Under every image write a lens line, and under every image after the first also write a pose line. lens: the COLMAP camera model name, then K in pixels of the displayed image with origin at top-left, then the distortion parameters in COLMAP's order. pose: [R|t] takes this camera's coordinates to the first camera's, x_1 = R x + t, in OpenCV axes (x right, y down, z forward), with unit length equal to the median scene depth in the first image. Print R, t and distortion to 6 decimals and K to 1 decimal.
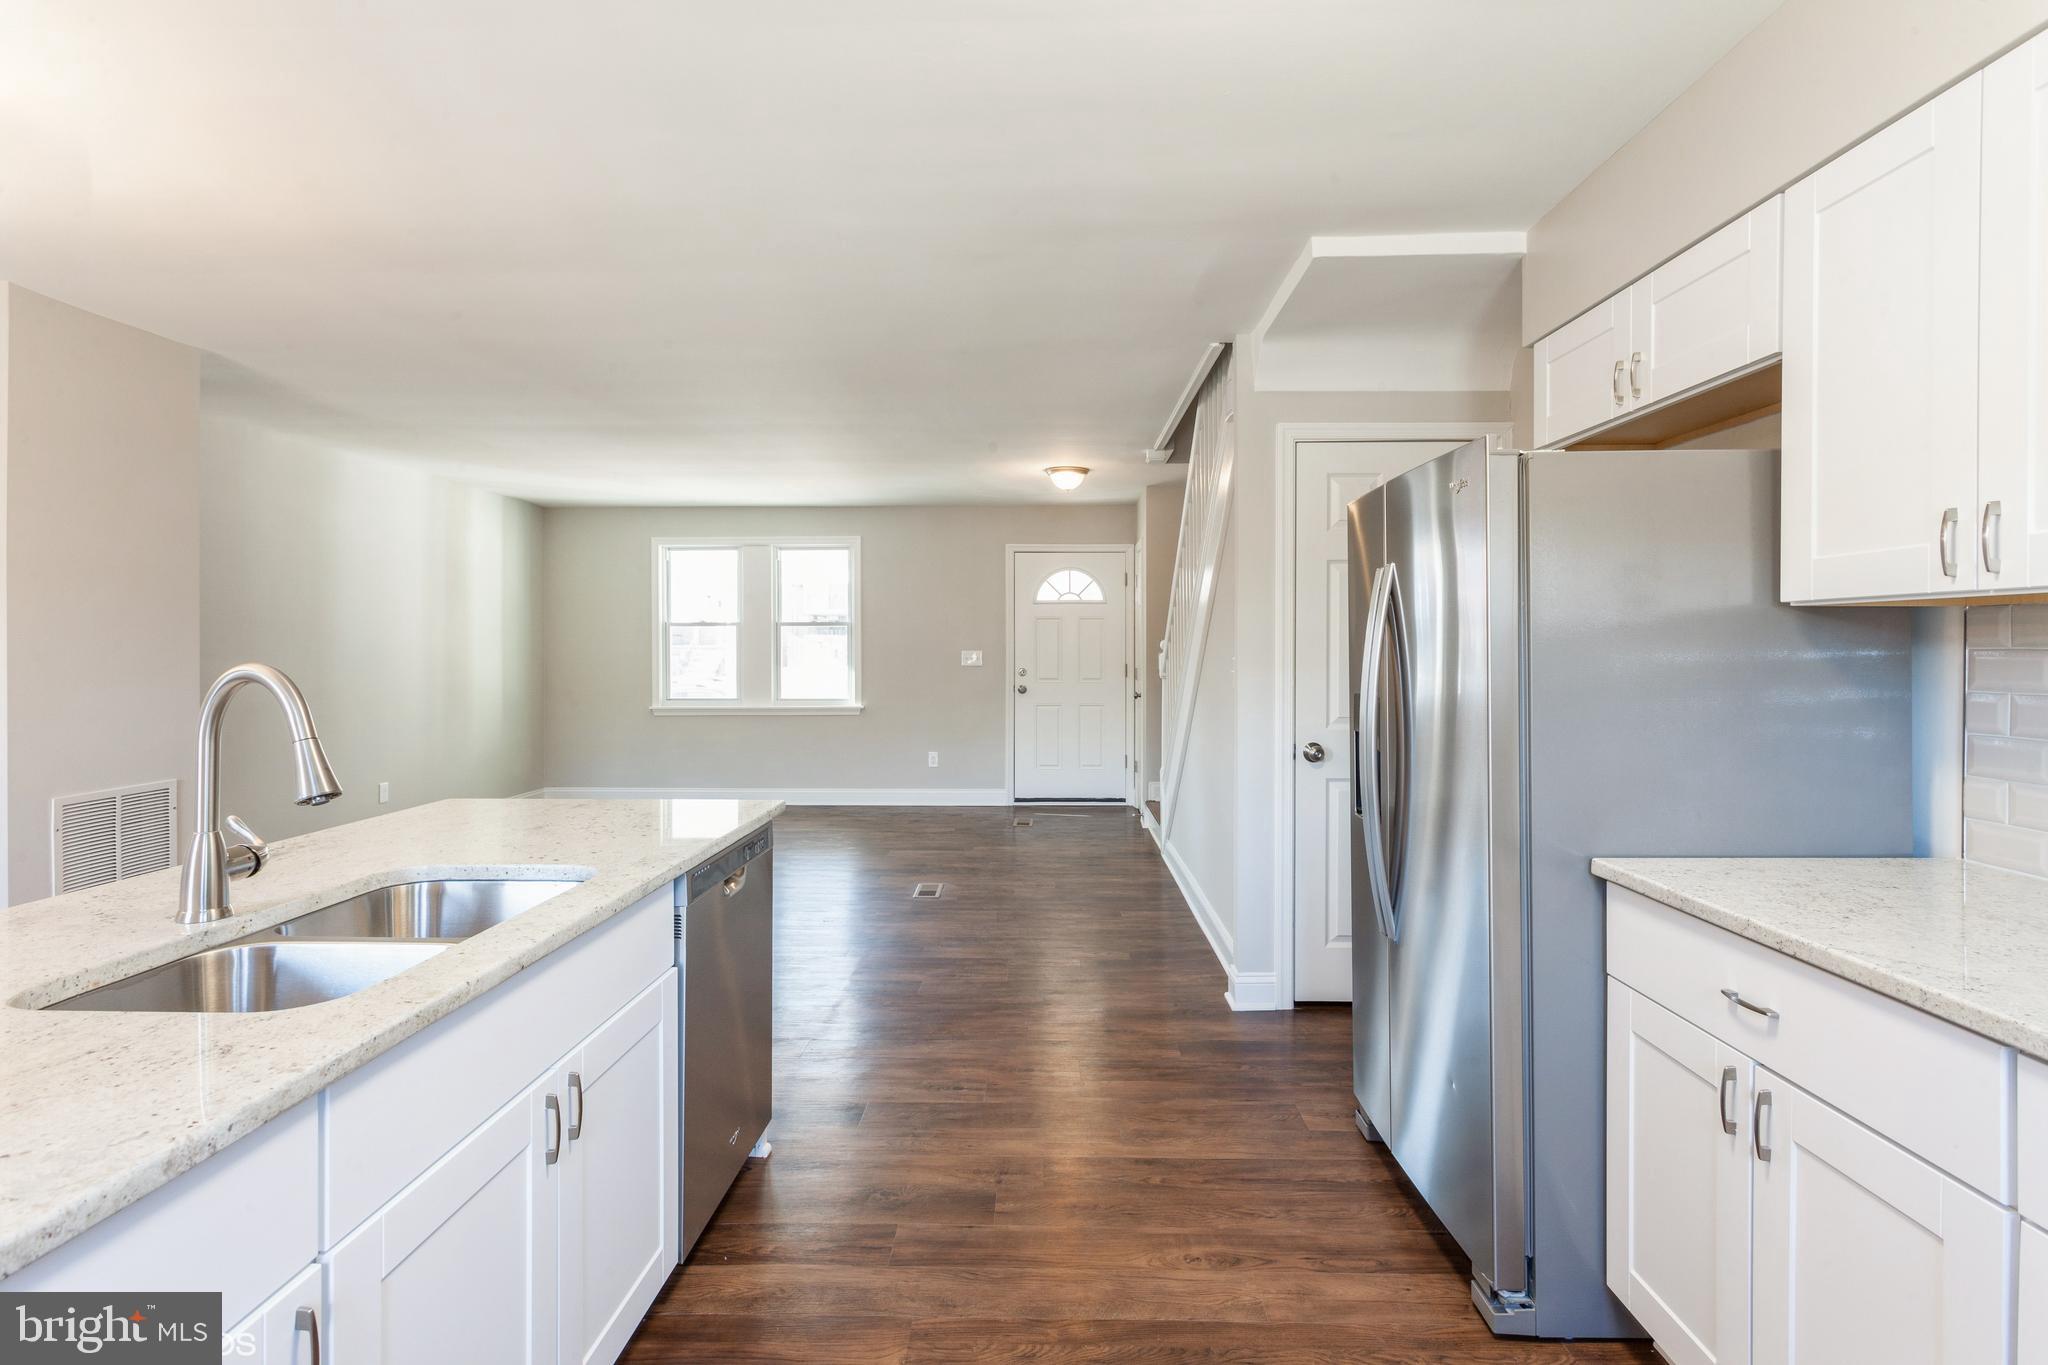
lens RADIAL K [[989.1, 0, 1021.1], [0, 989.1, 667.4], [0, 0, 1]] dist [0.004445, 0.001353]
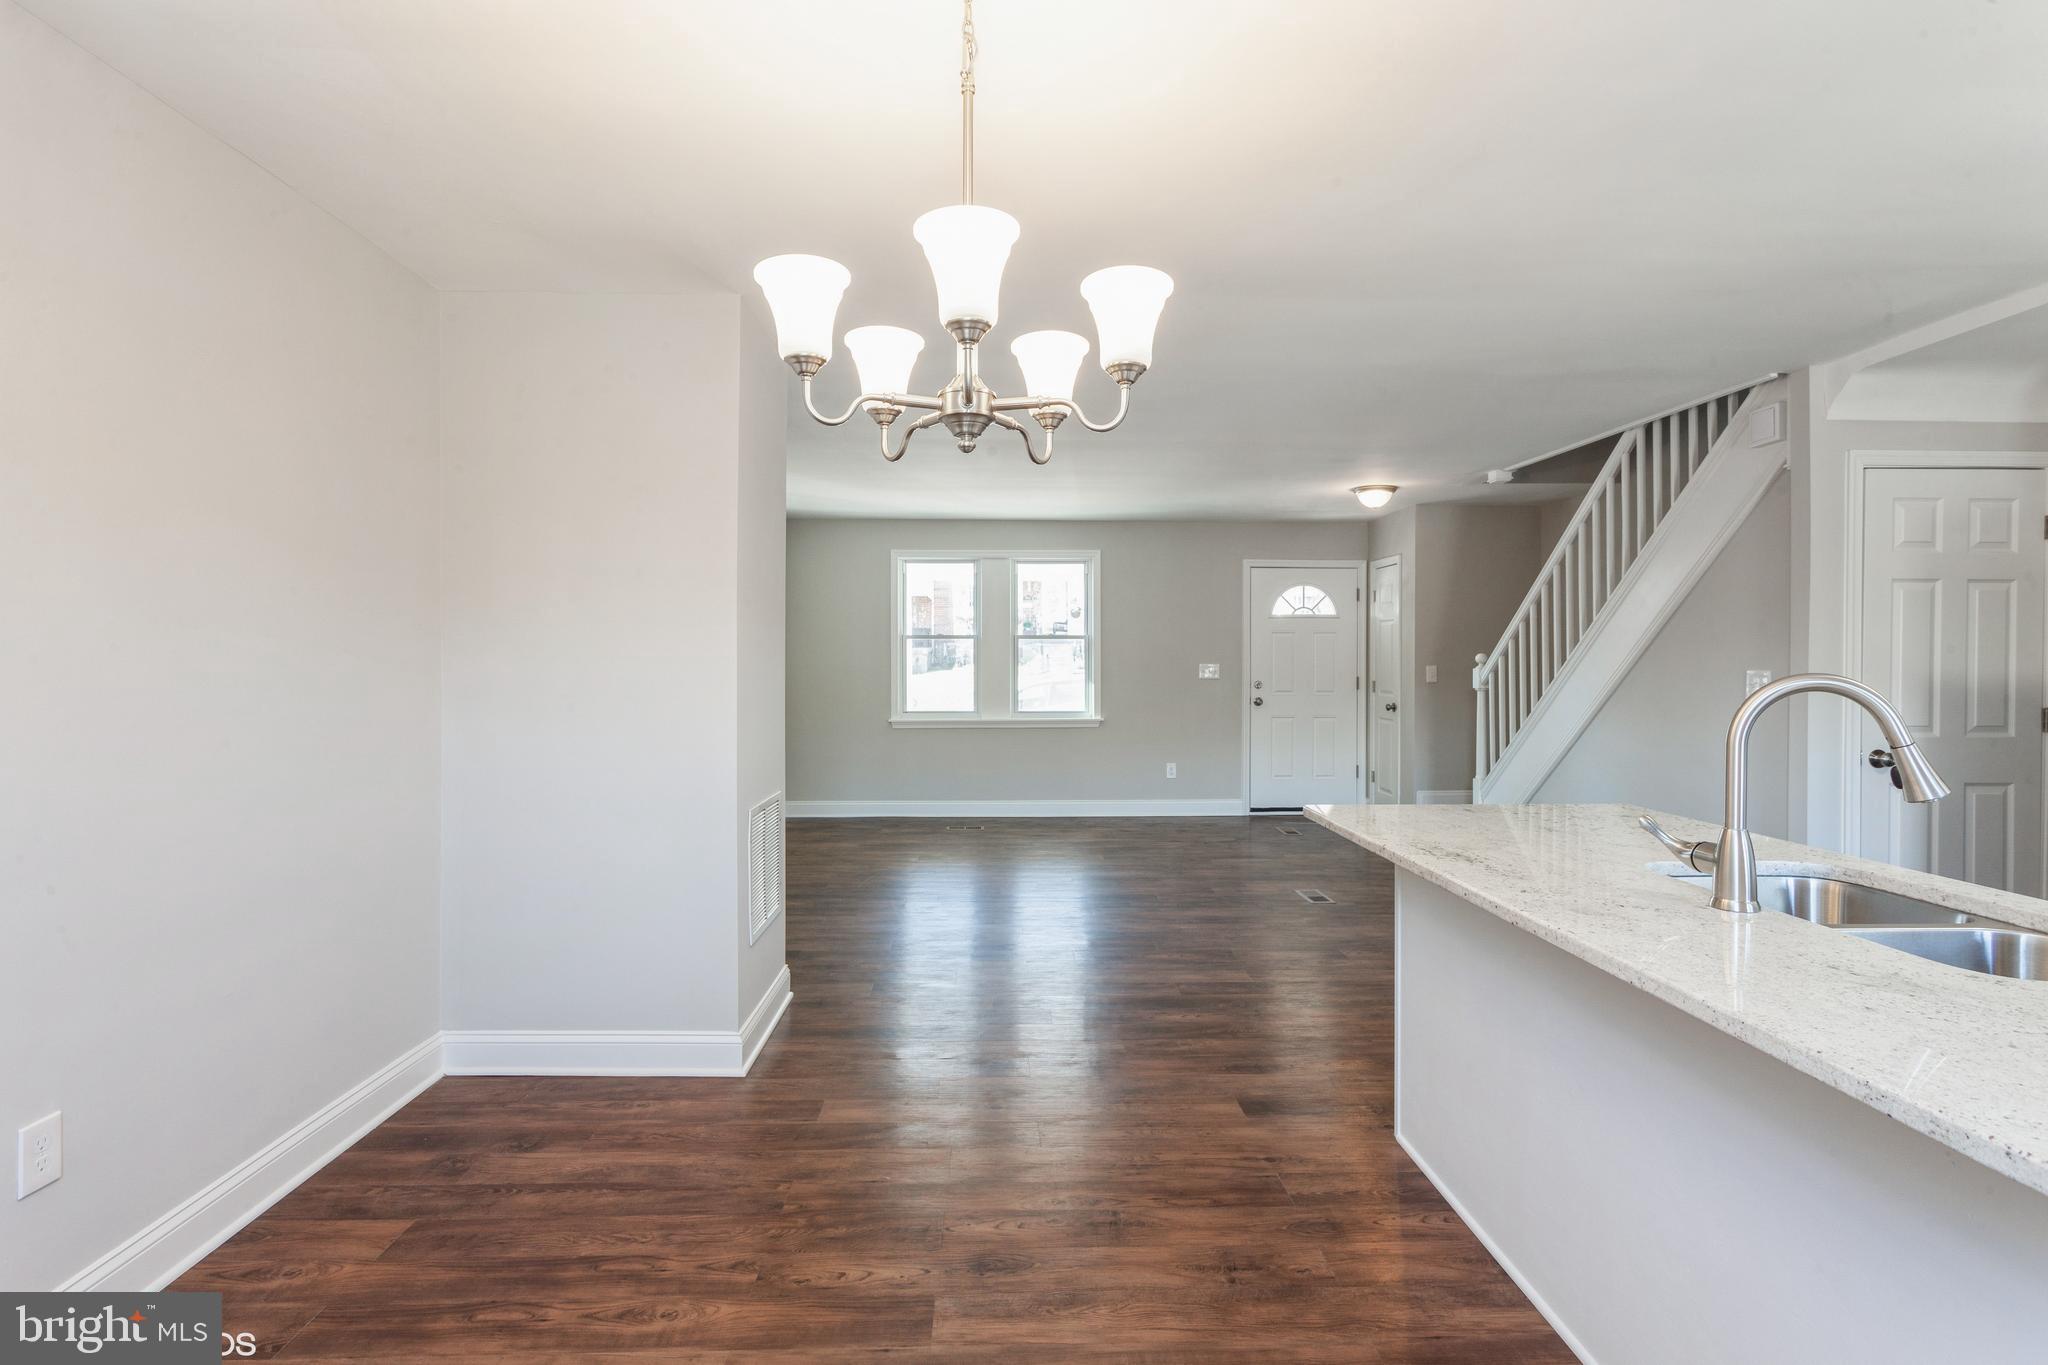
lens RADIAL K [[989.1, 0, 1021.3], [0, 989.1, 683.1], [0, 0, 1]] dist [0.004445, 0.001353]
pose [[0.997793, 0.000180, 0.066396, -0.310020], [-0.000338, 0.999997, 0.002371, 0.000696], [-0.066395, -0.002388, 0.997791, -0.003488]]
